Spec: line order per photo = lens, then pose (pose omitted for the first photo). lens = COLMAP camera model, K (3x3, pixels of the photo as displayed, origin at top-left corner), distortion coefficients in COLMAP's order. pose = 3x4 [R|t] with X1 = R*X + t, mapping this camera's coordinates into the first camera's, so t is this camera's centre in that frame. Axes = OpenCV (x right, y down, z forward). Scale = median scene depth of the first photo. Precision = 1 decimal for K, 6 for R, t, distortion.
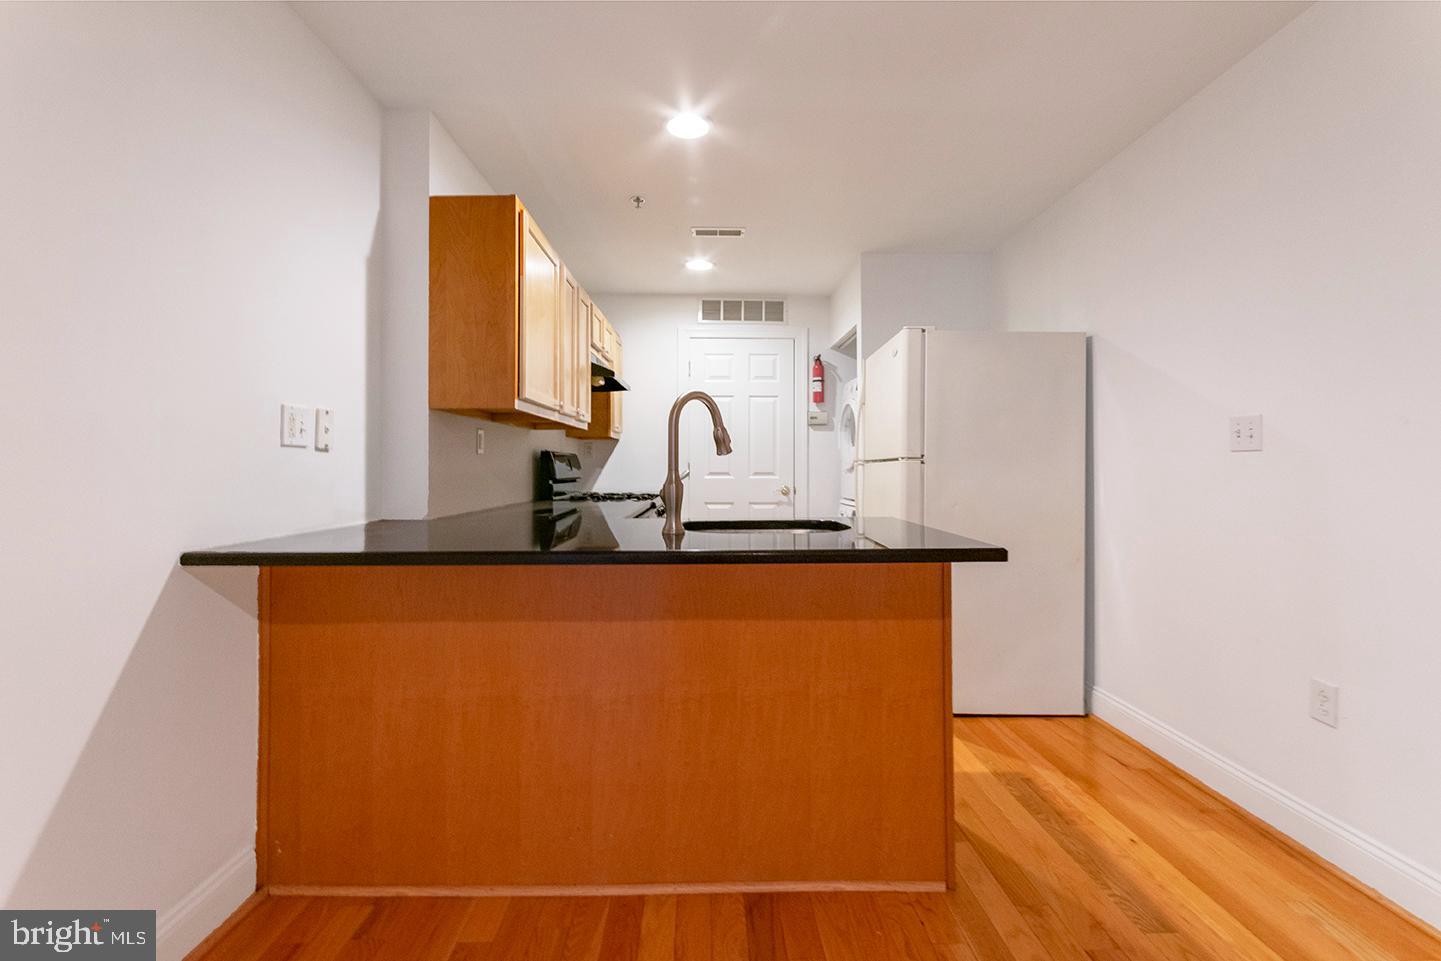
lens RADIAL K [[652.6, 0, 725.0], [0, 652.6, 466.6], [0, 0, 1]] dist [0.000028, 0.000103]
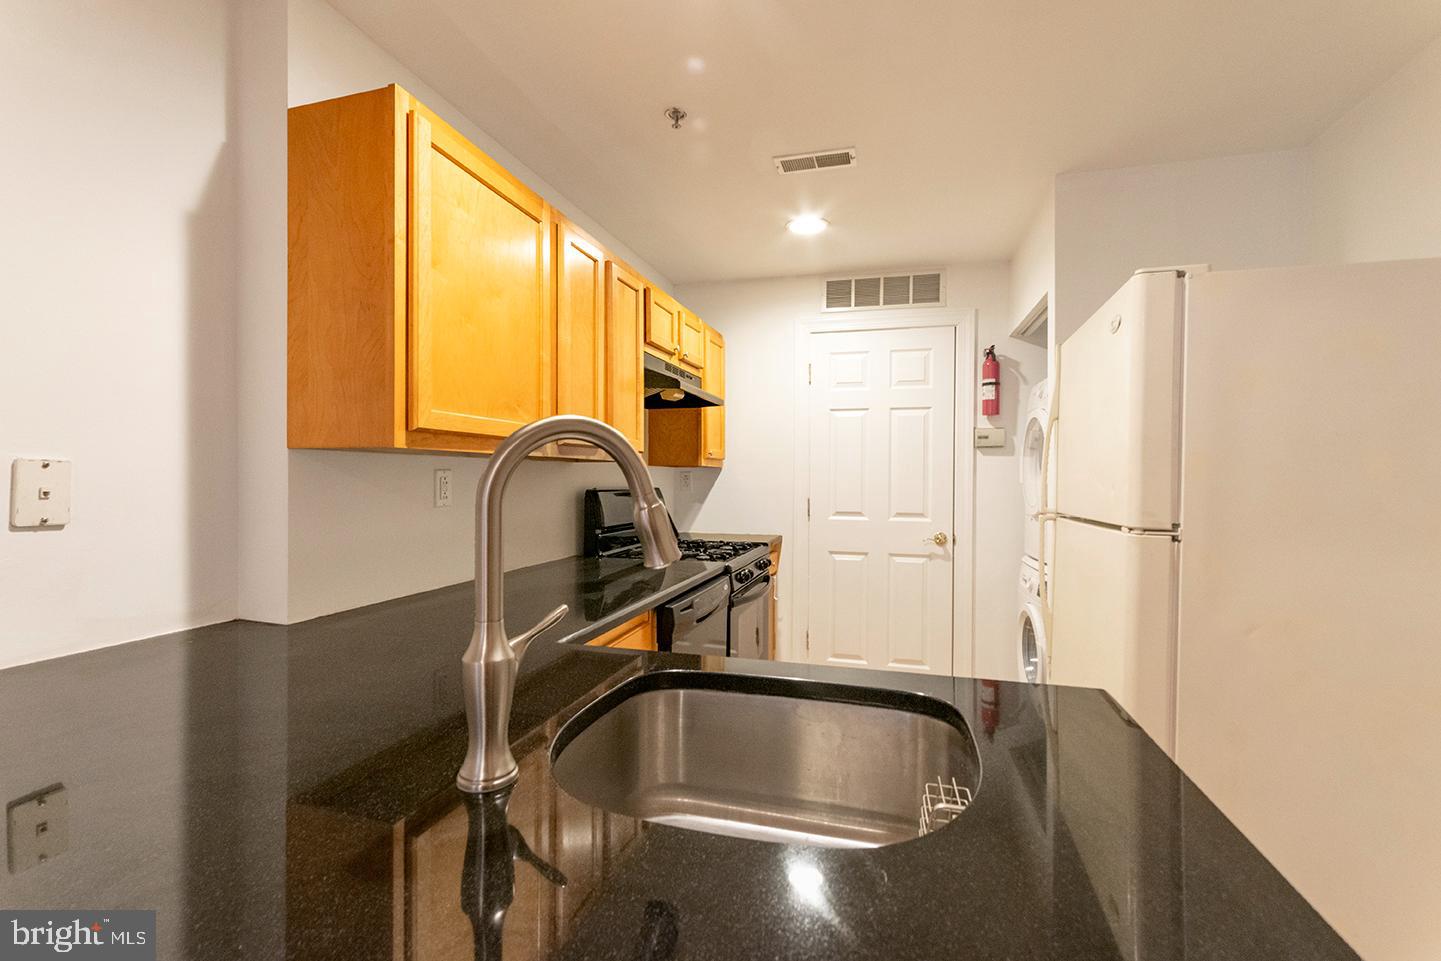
lens RADIAL K [[618.1, 0, 752.1], [0, 618.1, 480.5], [0, 0, 1]] dist [0.001010, 0.000009]
pose [[0.963158, 0.007255, -0.268838, 0.076208], [-0.003726, 0.999900, 0.013633, -0.036574], [0.268910, -0.012129, 0.963089, 0.296723]]
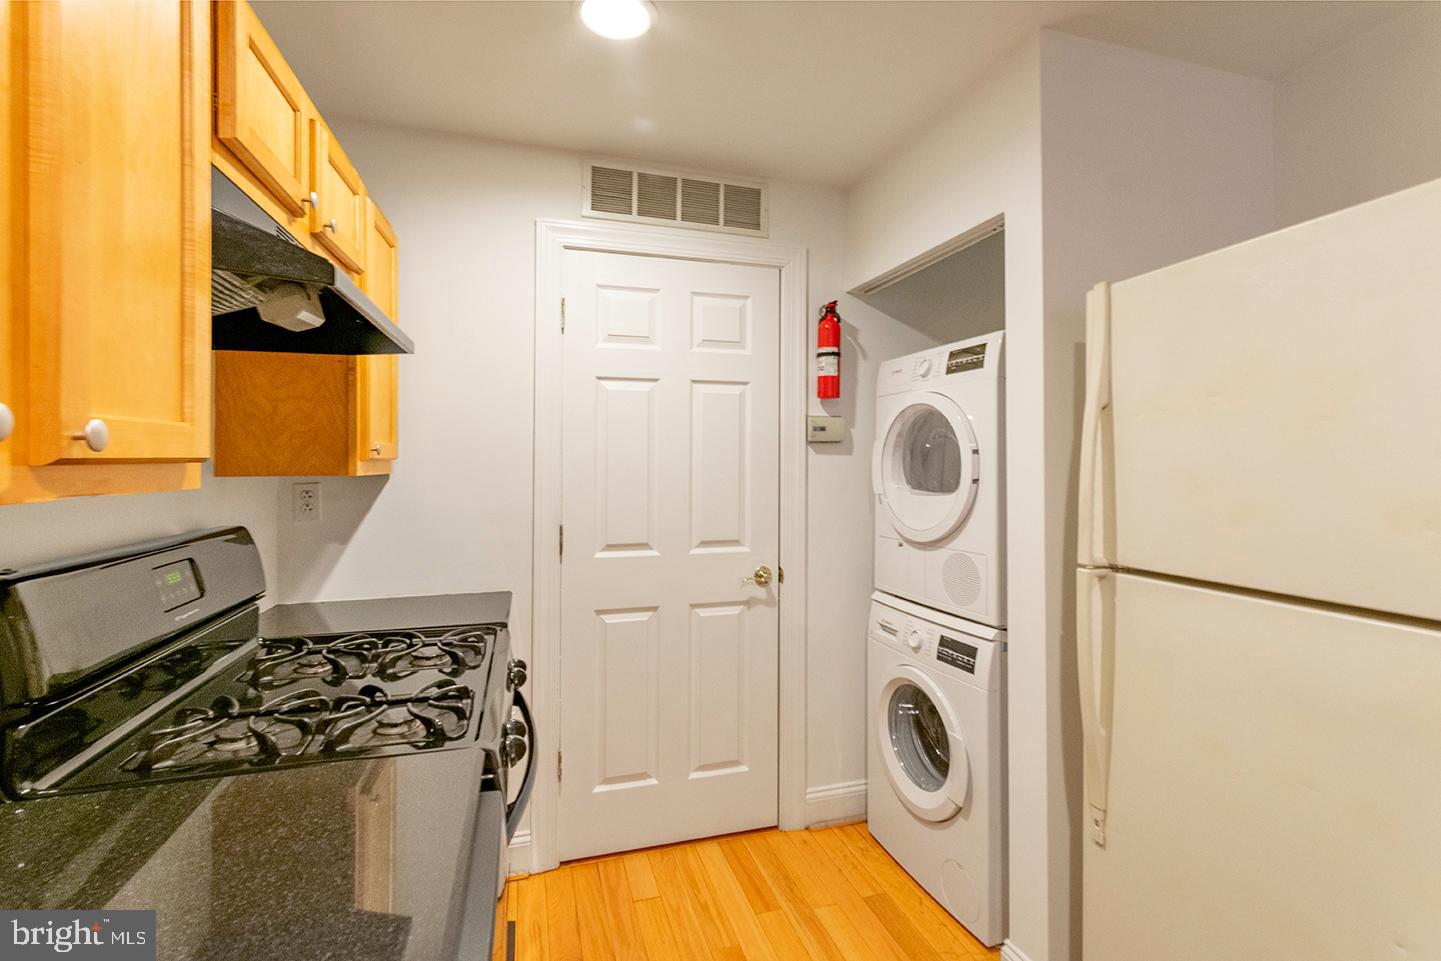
lens RADIAL K [[591.5, 0, 702.3], [0, 591.5, 451.9], [0, 0, 1]] dist [-0.000059, 0.000014]
pose [[0.963979, 0.002378, 0.265967, -0.070651], [-0.001395, 0.999991, -0.003884, -0.055407], [-0.265974, 0.003373, 0.963974, 0.593121]]
